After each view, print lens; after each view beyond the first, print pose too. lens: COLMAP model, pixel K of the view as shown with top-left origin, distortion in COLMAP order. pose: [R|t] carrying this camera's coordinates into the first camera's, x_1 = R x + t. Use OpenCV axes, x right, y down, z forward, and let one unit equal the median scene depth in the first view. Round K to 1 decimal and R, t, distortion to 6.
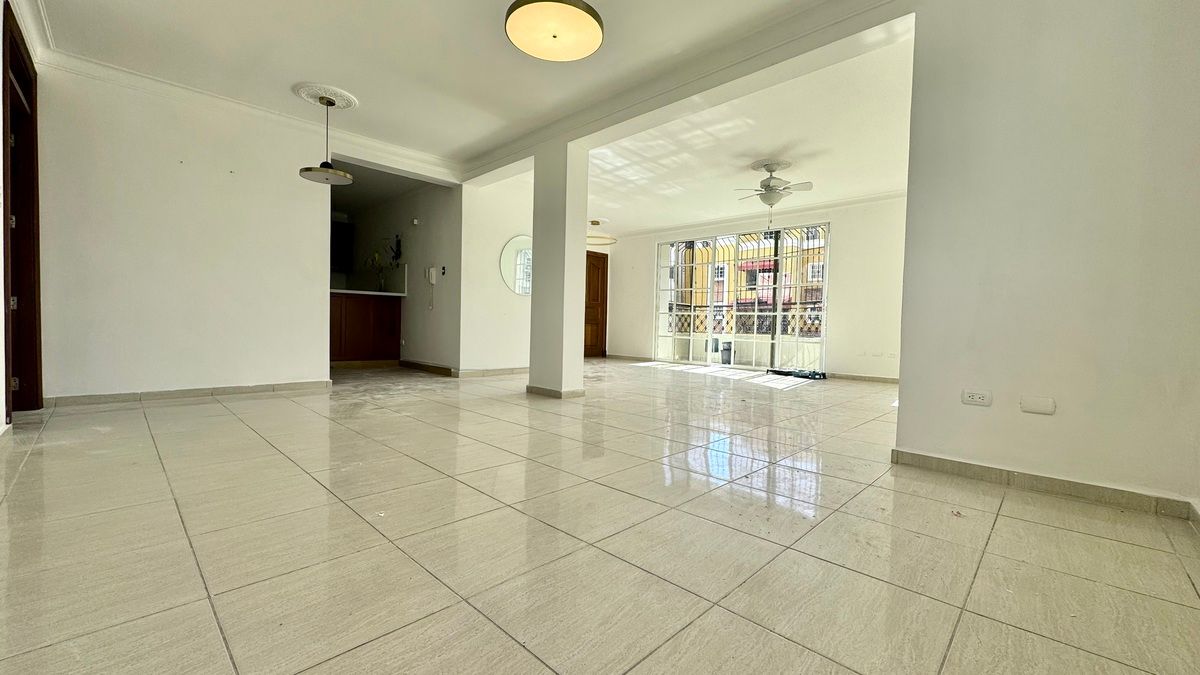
lens RADIAL K [[471.5, 0, 600.8], [0, 471.5, 336.8], [0, 0, 1]] dist [-0.000009, 0.000022]
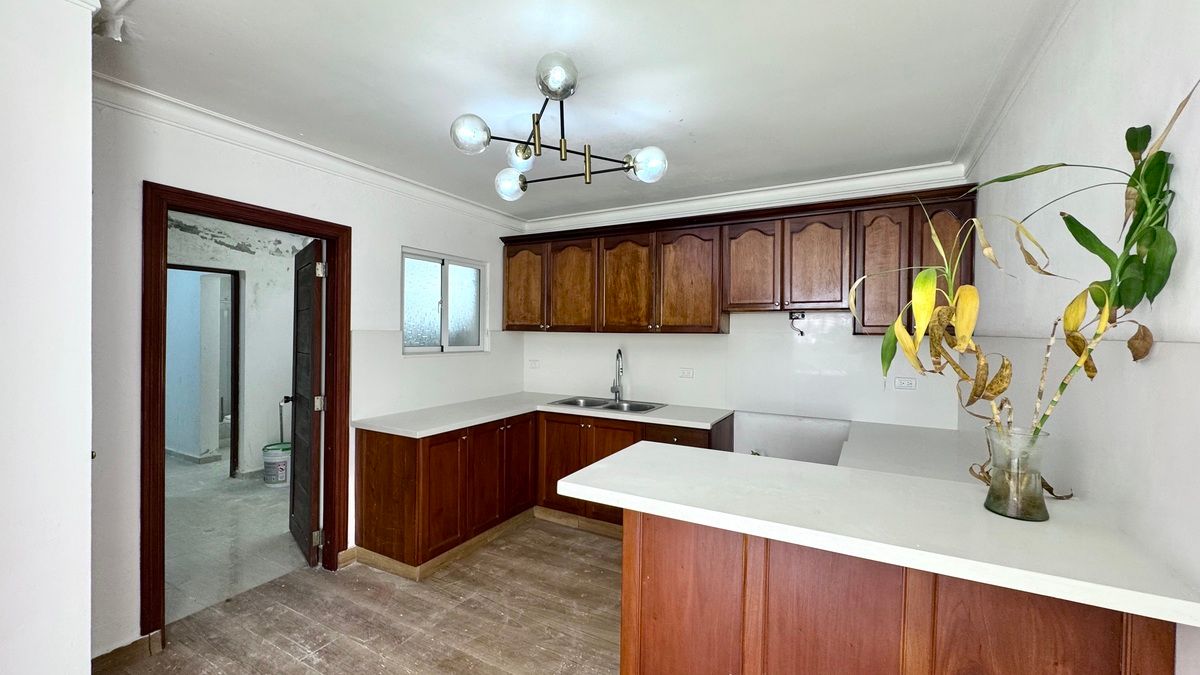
lens RADIAL K [[471.5, 0, 599.8], [0, 471.5, 335.0], [0, 0, 1]] dist [-0.000009, 0.000022]
pose [[0.280279, 0.001458, -0.959917, -0.343571], [-0.021019, 0.999768, -0.004618, -0.151347], [0.959688, 0.021471, 0.280245, 0.810756]]
